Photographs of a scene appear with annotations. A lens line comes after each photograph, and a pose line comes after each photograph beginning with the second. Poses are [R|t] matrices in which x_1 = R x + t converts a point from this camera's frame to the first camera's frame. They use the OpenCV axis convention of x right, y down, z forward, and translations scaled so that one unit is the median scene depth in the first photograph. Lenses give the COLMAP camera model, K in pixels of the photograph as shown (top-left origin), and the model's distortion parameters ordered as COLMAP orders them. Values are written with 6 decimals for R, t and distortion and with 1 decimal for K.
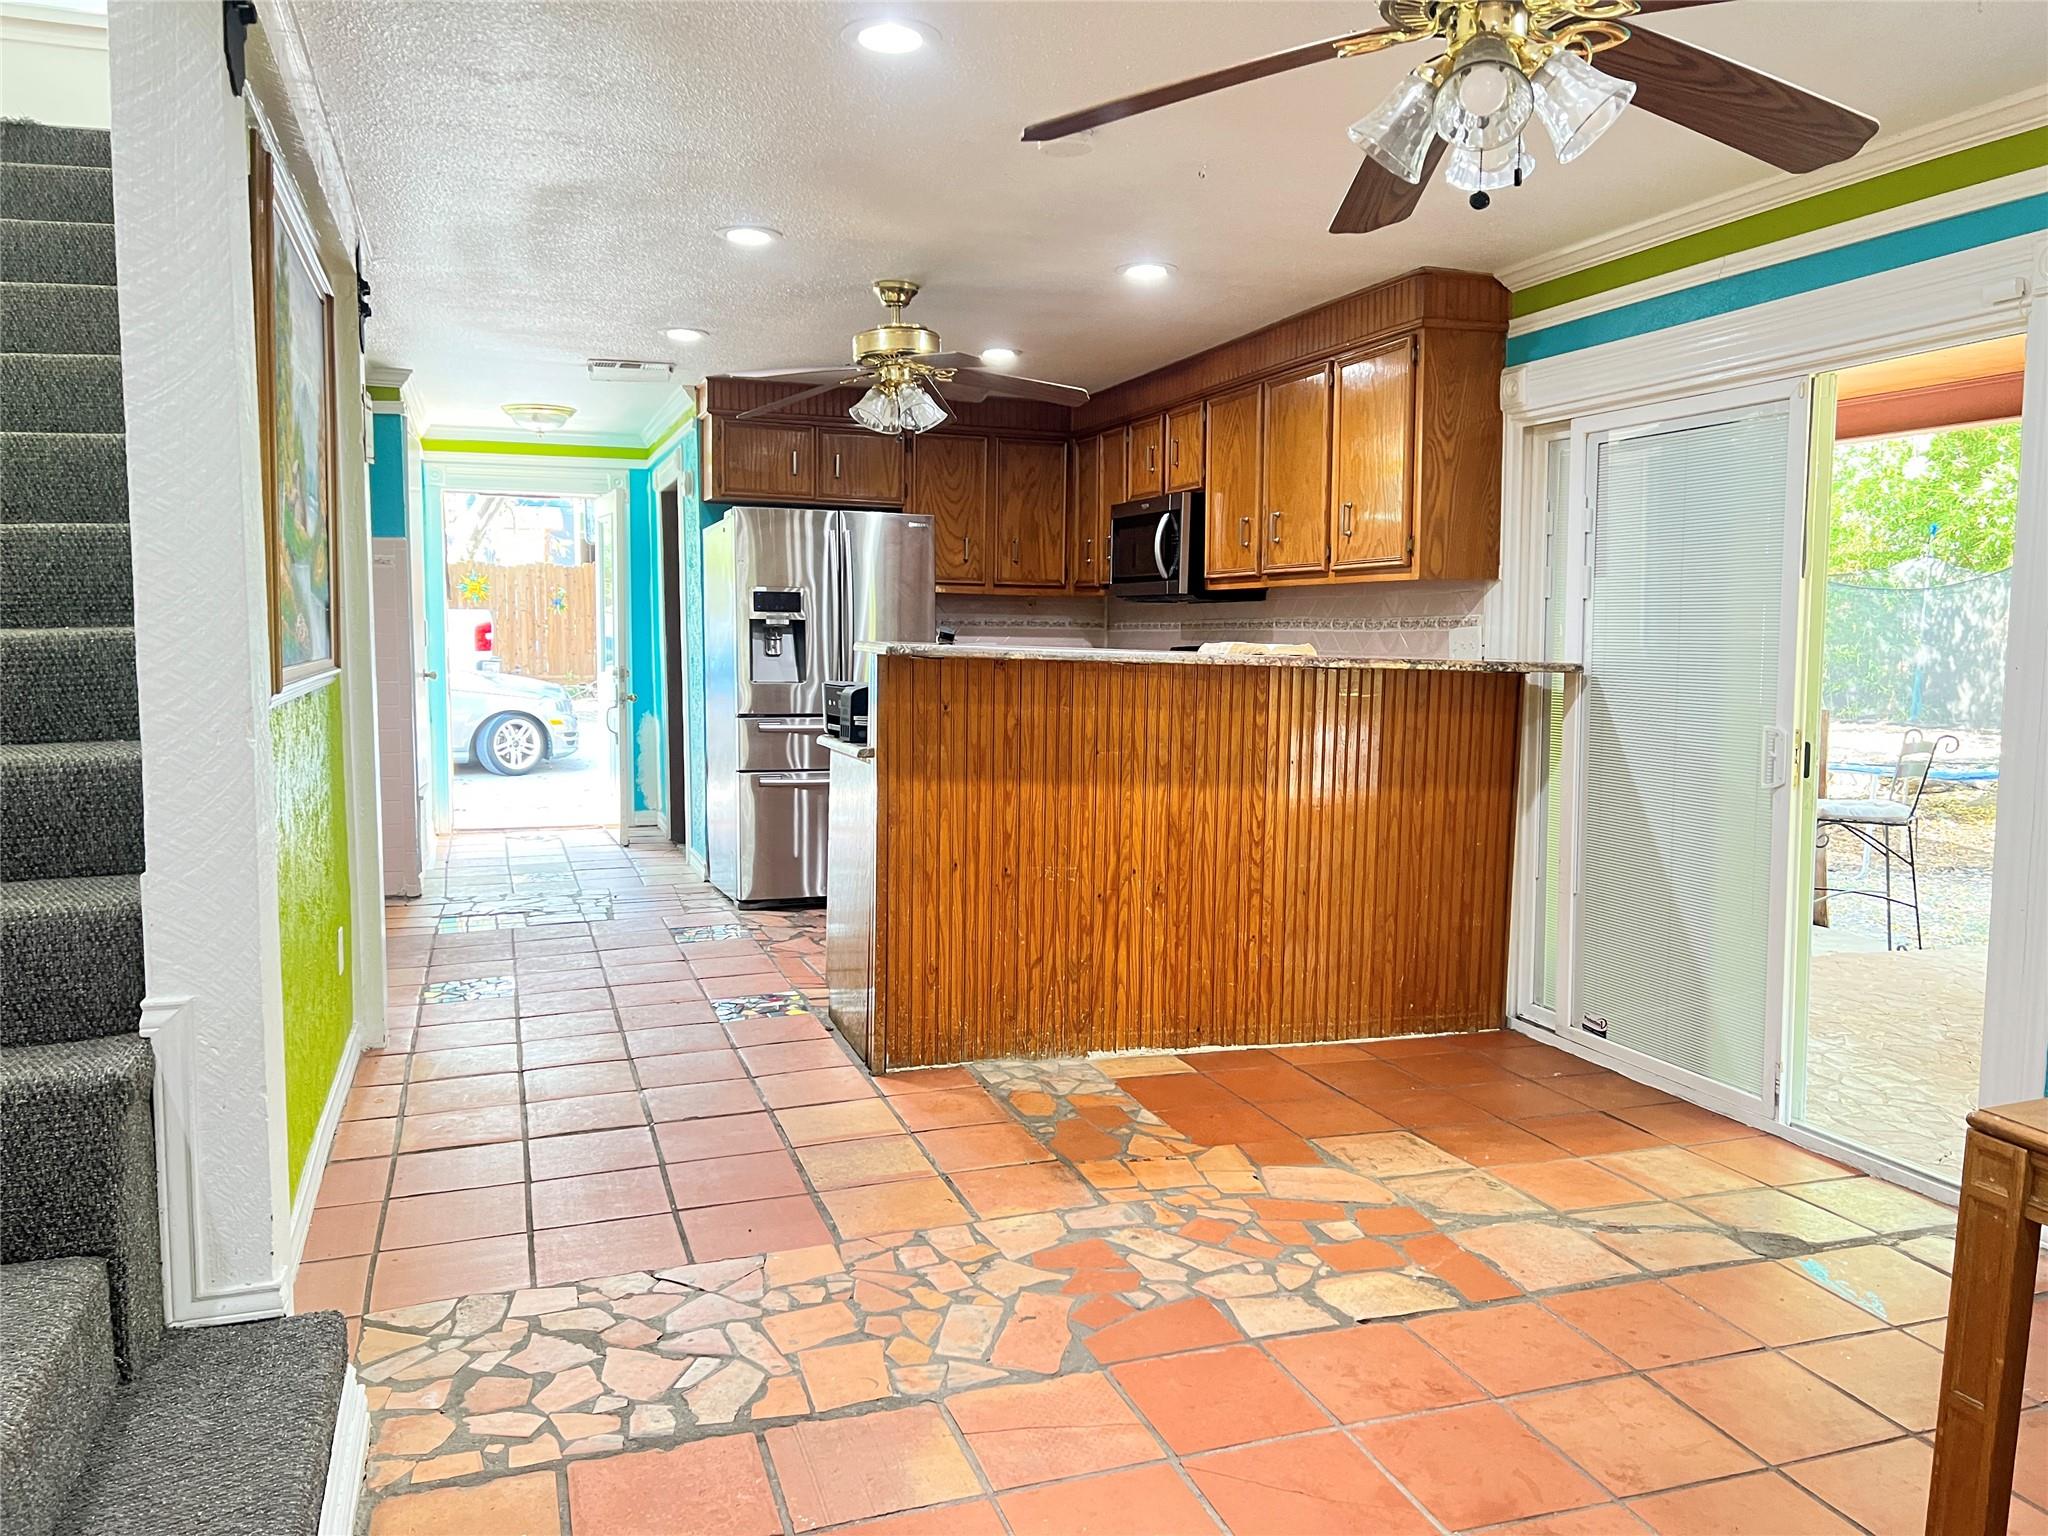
lens RADIAL K [[1537.5, 0, 1024.0], [0, 1537.5, 768.0], [0, 0, 1]] dist [0.054783, -0.082961]
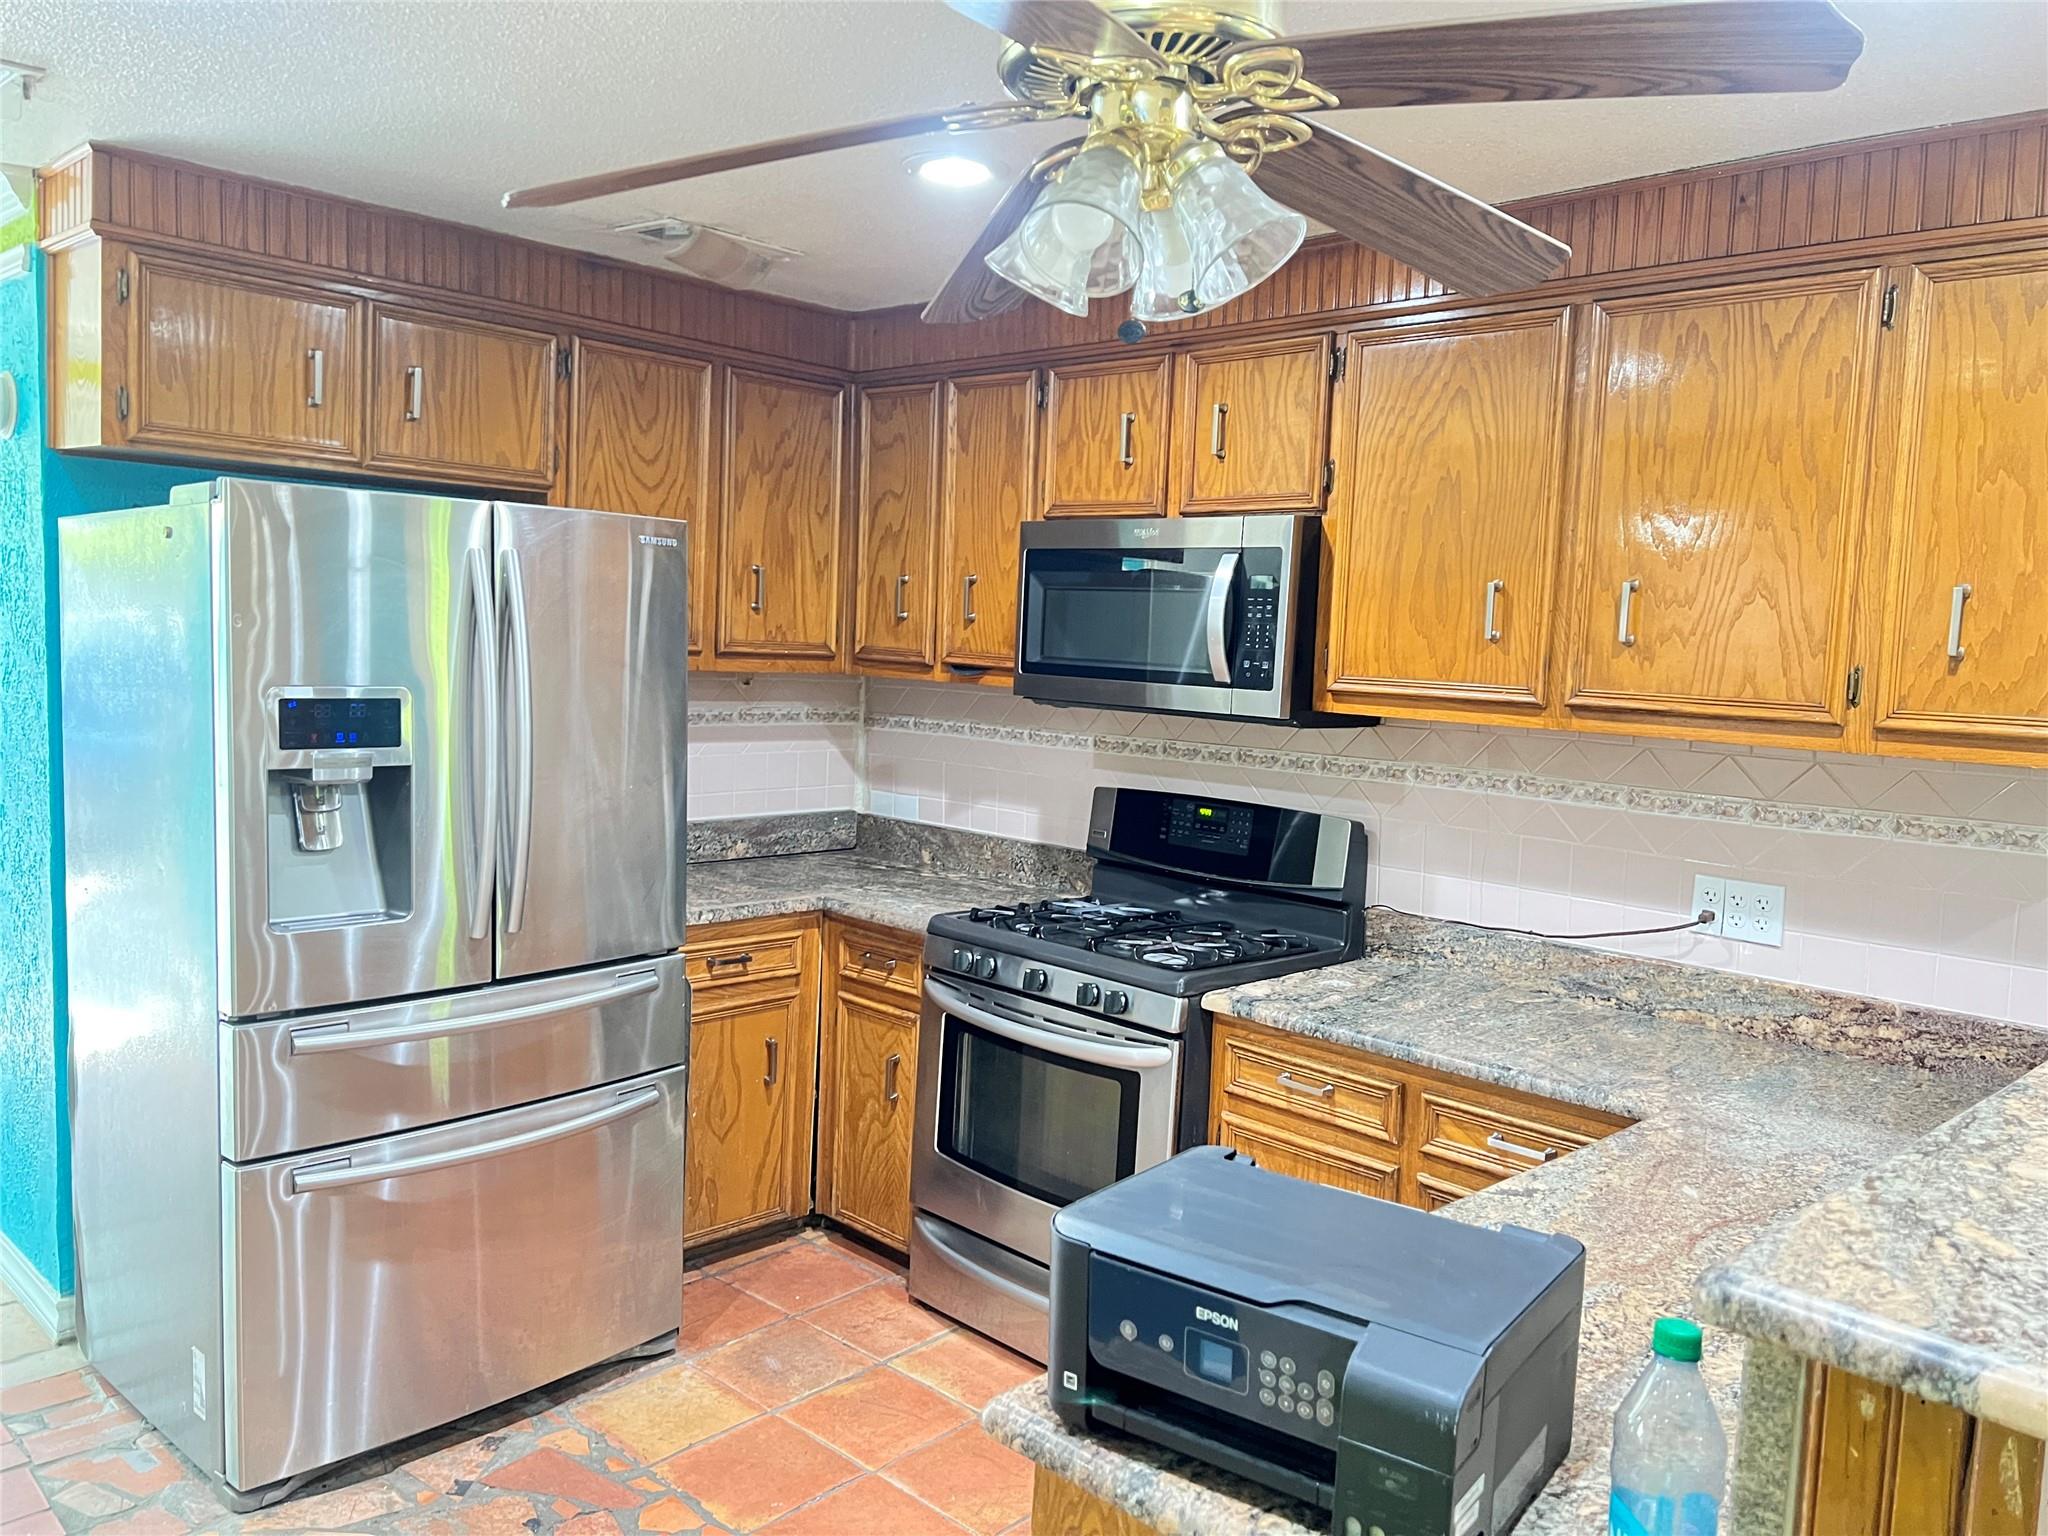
lens RADIAL K [[1537.5, 0, 1024.0], [0, 1537.5, 768.0], [0, 0, 1]] dist [0.054783, -0.082961]
pose [[0.890142, -0.019830, 0.455251, -0.172653], [0.011486, 0.999712, 0.021086, -0.095909], [-0.455538, -0.013540, 0.890113, 0.524841]]
